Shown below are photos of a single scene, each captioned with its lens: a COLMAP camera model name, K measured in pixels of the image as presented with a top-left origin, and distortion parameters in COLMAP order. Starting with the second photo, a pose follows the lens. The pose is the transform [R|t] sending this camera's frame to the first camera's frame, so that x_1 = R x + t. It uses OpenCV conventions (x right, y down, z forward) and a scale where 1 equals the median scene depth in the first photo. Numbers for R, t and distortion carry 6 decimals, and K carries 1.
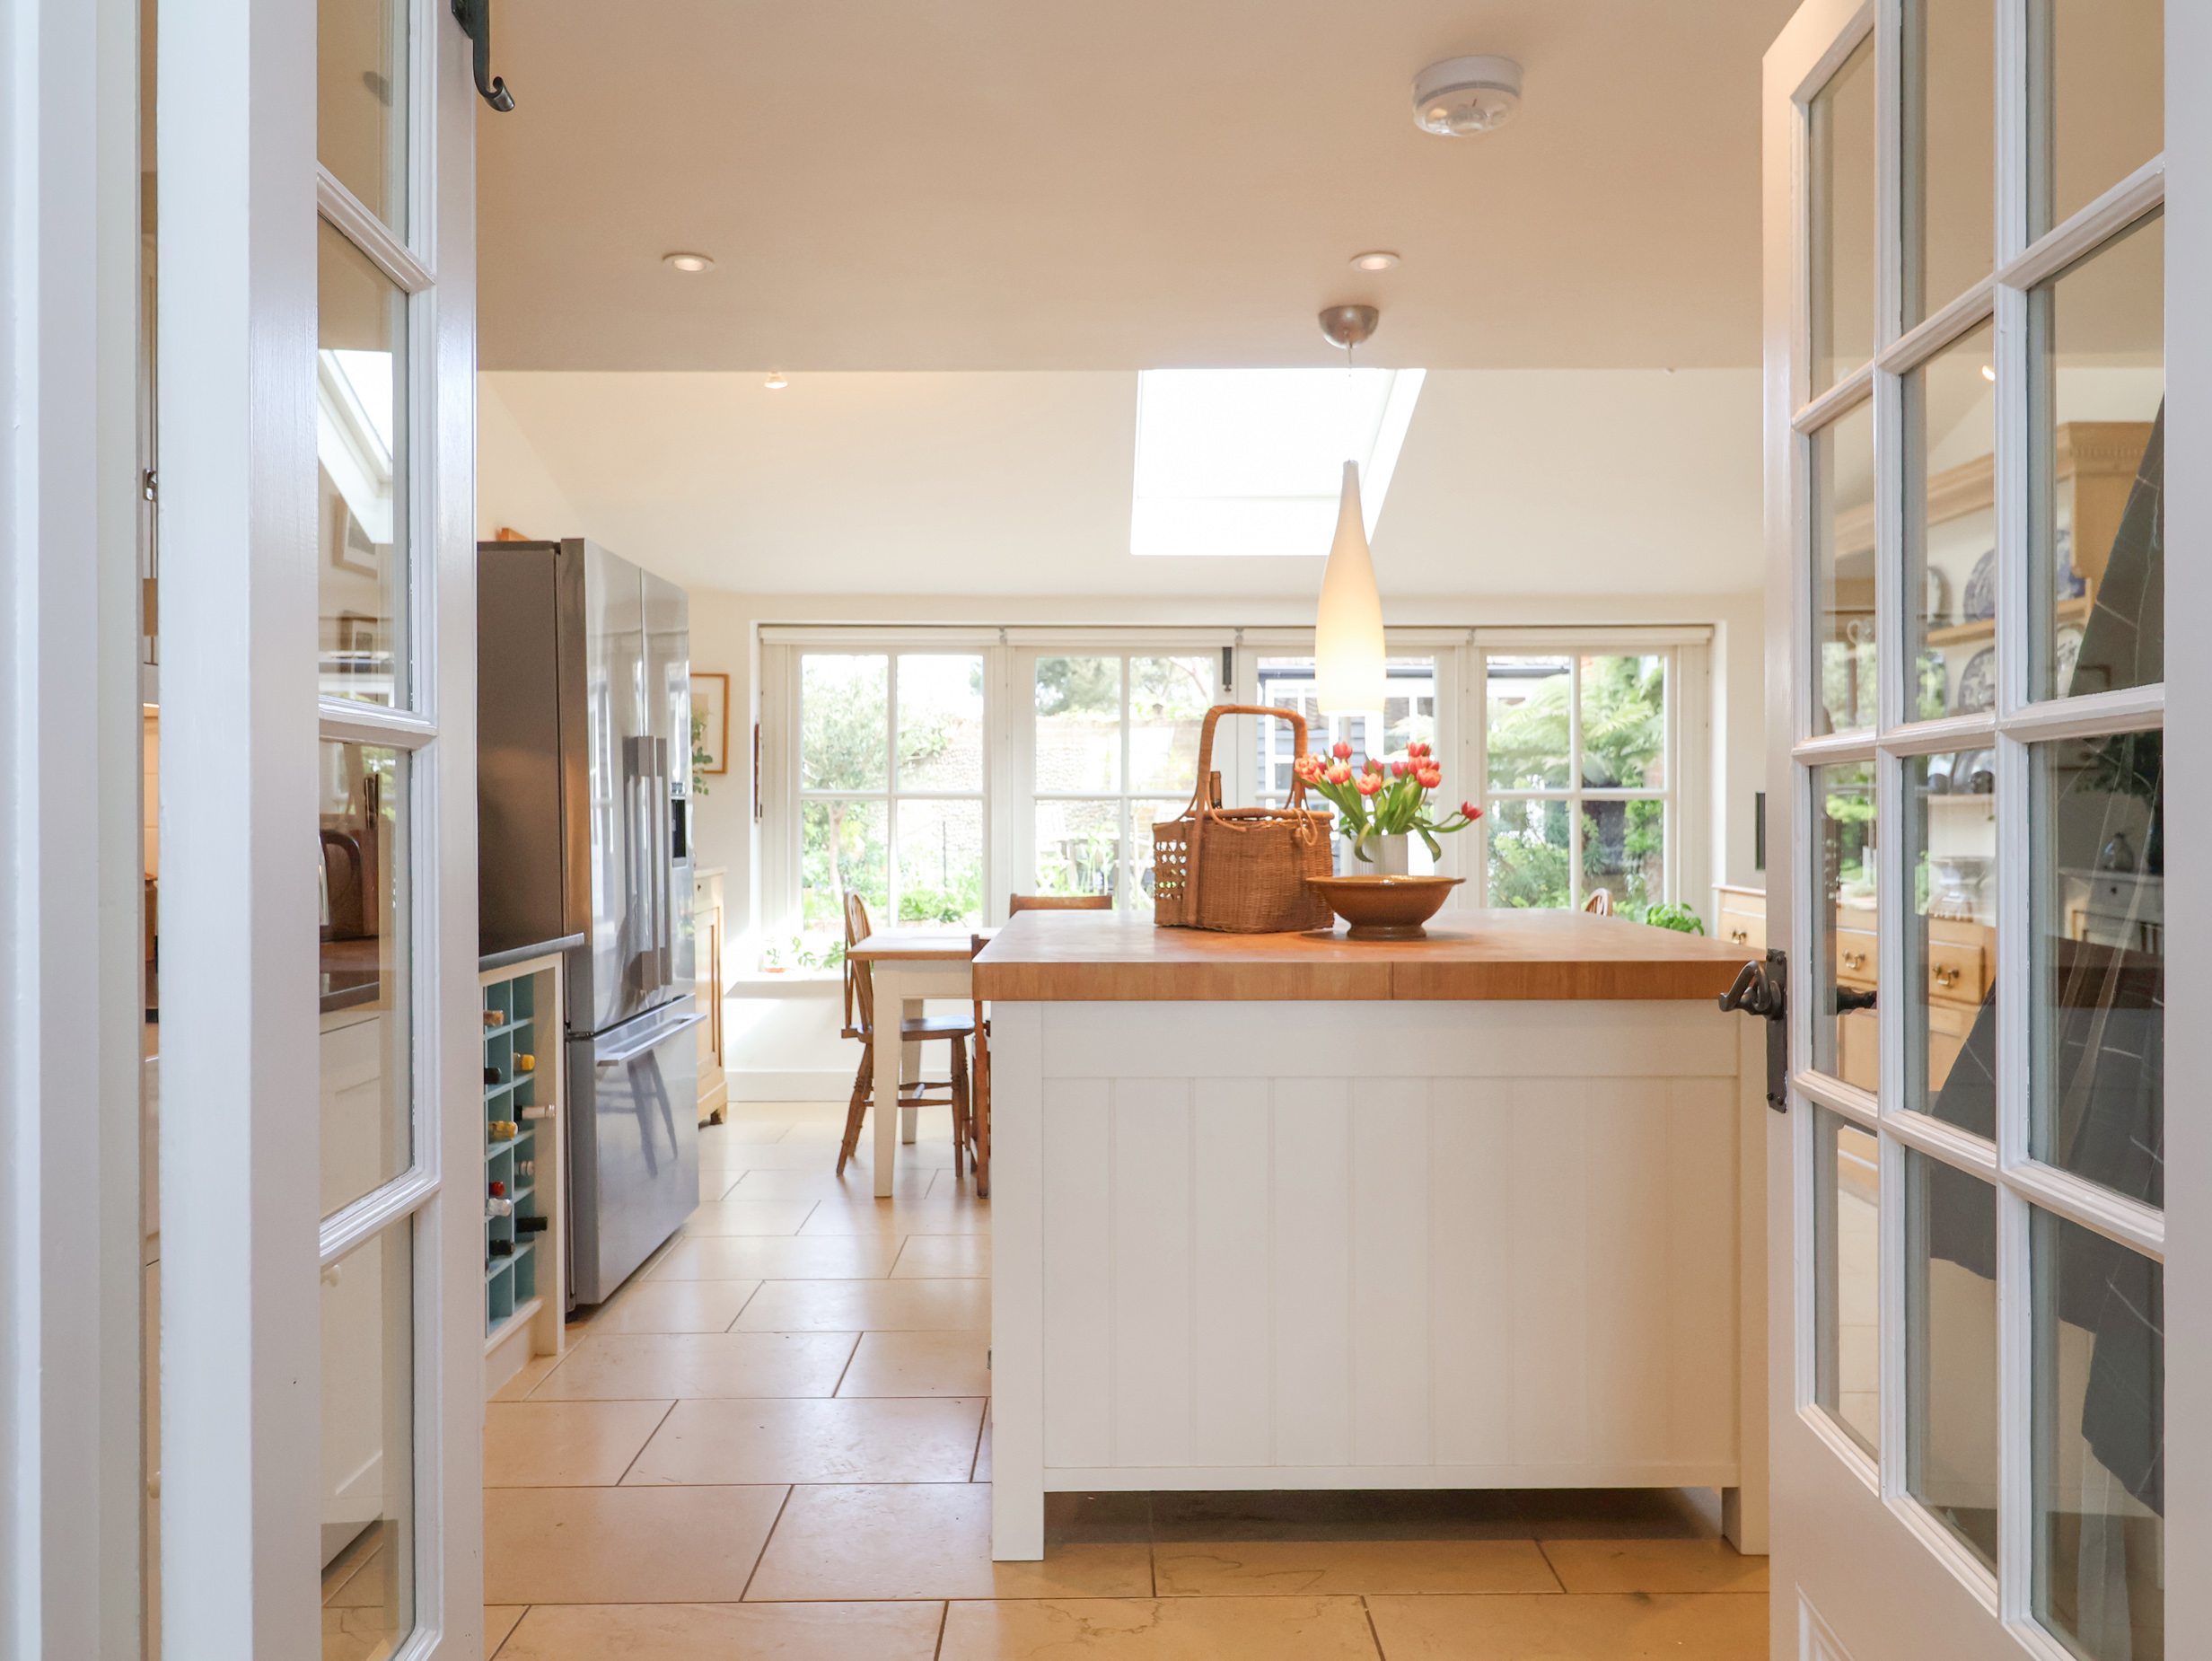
lens RADIAL K [[1623.7, 0, 1158.6], [0, 1623.7, 816.5], [0, 0, 1]] dist [0.009510, -0.009937]
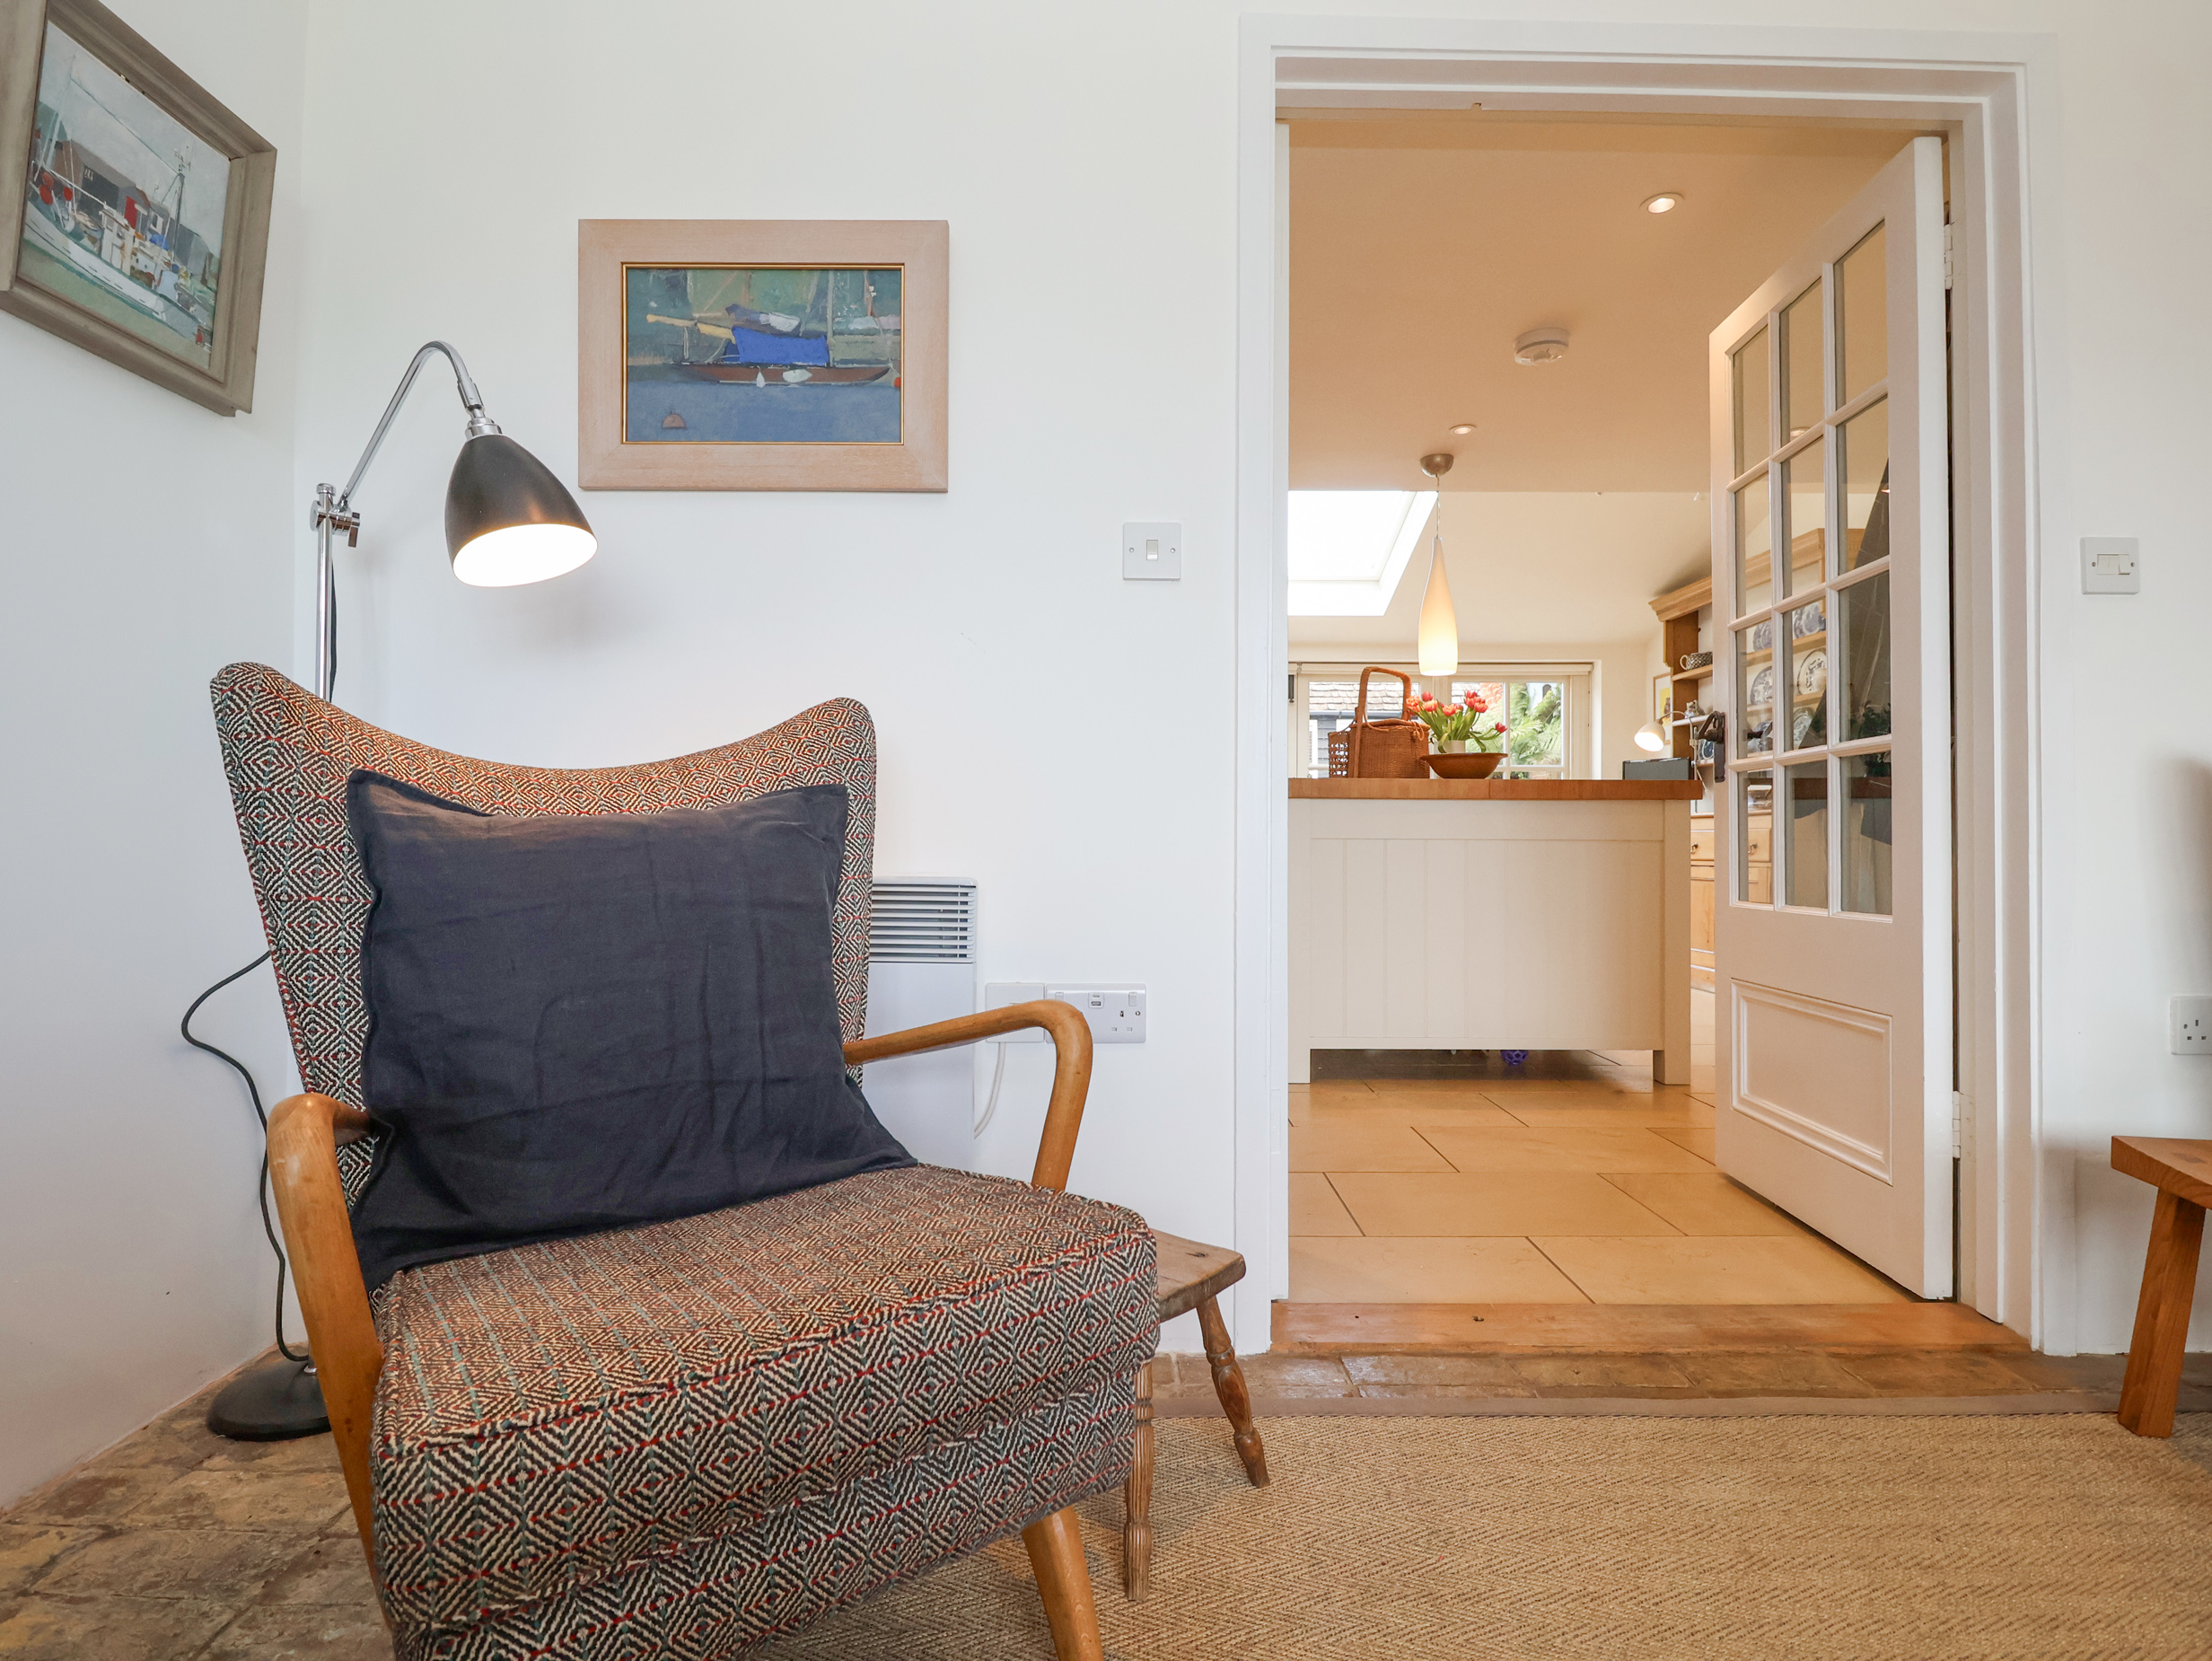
lens RADIAL K [[1156.3, 0, 1125.9], [0, 1156.3, 820.7], [0, 0, 1]] dist [0.002041, -0.014545]
pose [[0.999832, 0.006125, -0.017251, -0.207524], [-0.006427, 0.999825, -0.017552, 0.126754], [0.017141, 0.017660, 0.999697, -0.314835]]
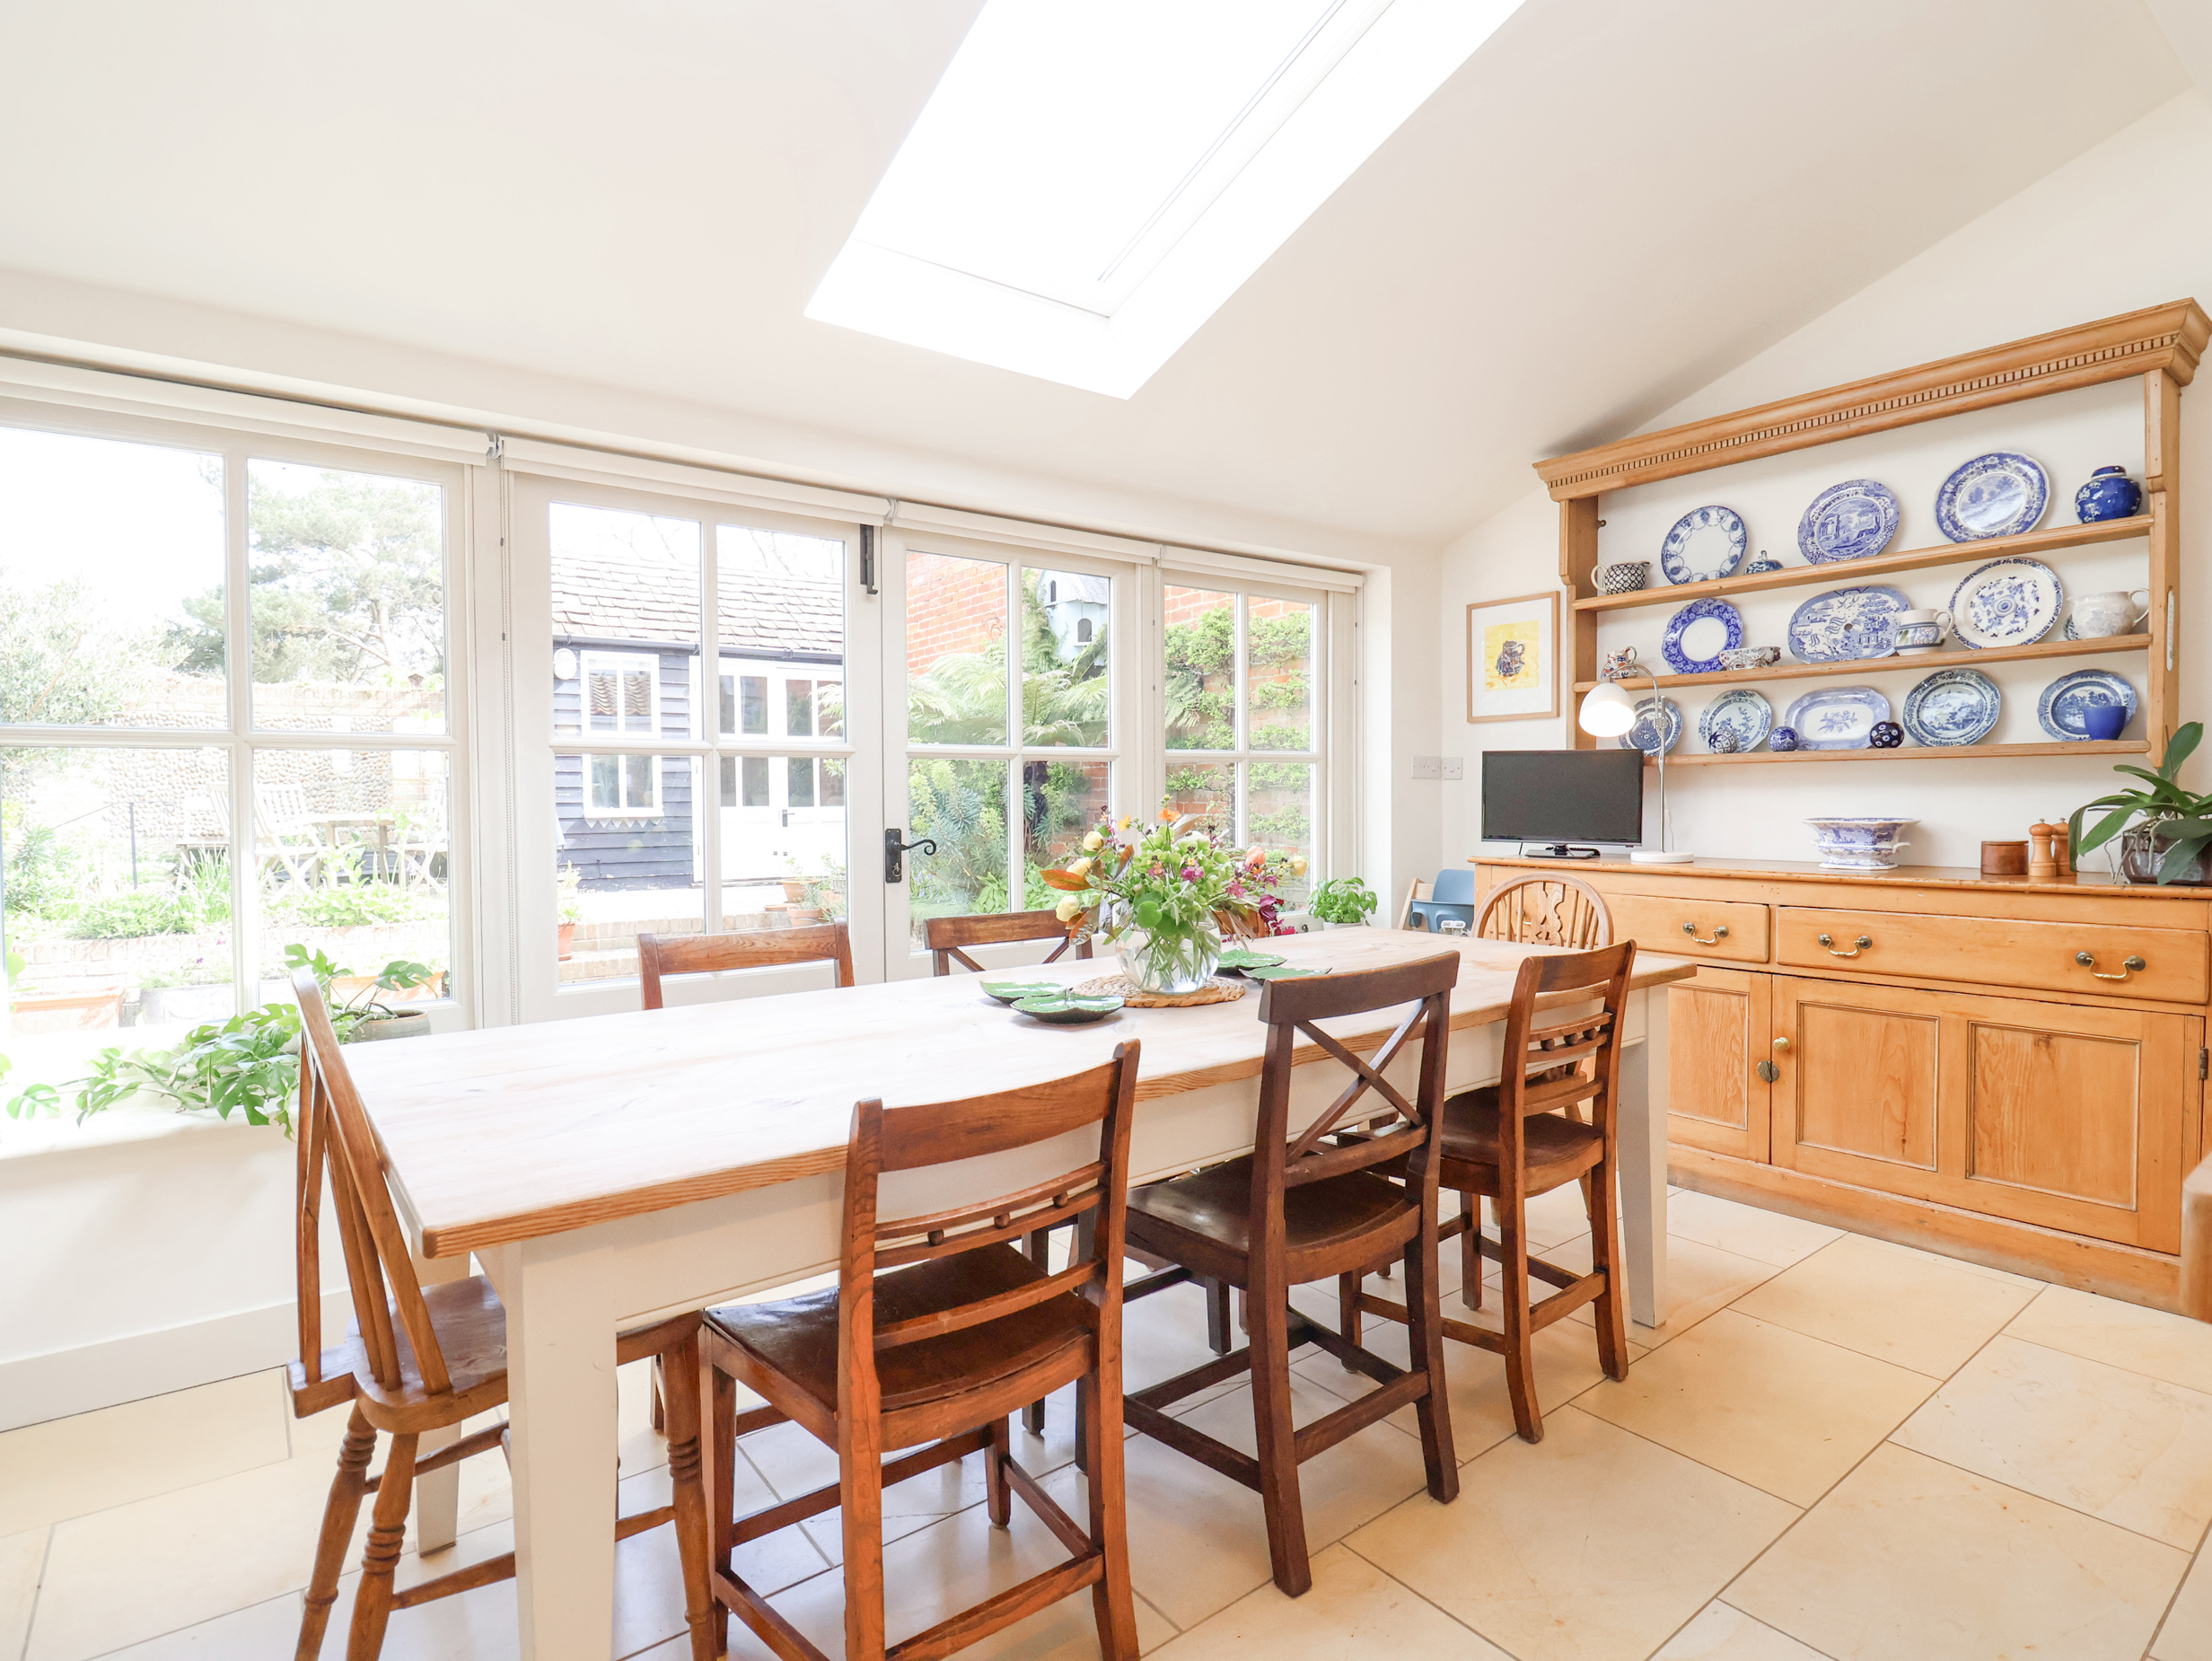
lens RADIAL K [[1156.3, 0, 1166.0], [0, 1156.3, 816.4], [0, 0, 1]] dist [0.002041, -0.014545]
pose [[0.800357, -0.019020, 0.599221, -0.299348], [0.007721, 0.999741, 0.021421, 0.011882], [-0.599474, -0.012518, 0.800297, 1.101348]]
